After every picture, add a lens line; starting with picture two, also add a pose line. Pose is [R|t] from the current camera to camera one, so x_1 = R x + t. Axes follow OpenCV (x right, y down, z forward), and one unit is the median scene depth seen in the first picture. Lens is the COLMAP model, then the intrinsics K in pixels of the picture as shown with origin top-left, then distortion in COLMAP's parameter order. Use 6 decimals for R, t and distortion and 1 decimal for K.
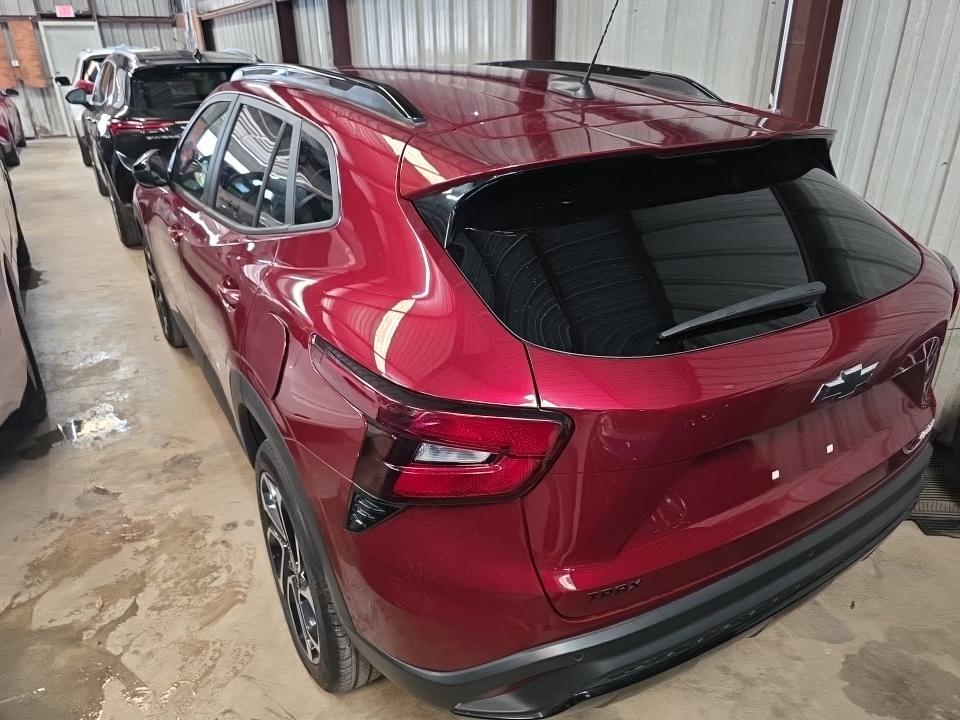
lens RADIAL K [[658.8, 0, 484.1], [0, 658.8, 362.7], [0, 0, 1]] dist [0.028364, -0.027883]
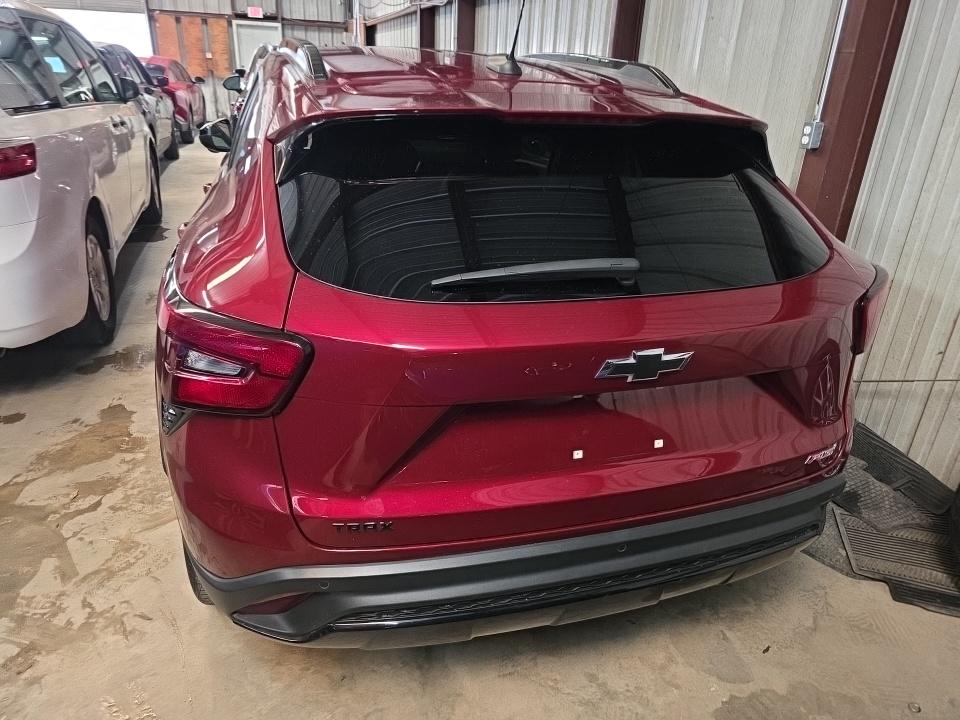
lens RADIAL K [[658.8, 0, 485.4], [0, 658.8, 360.3], [0, 0, 1]] dist [0.028364, -0.027883]
pose [[0.968663, 0.146520, -0.200558, 0.269933], [-0.152299, 0.988241, -0.013611, 0.037348], [0.196205, 0.043729, 0.979587, 0.010282]]
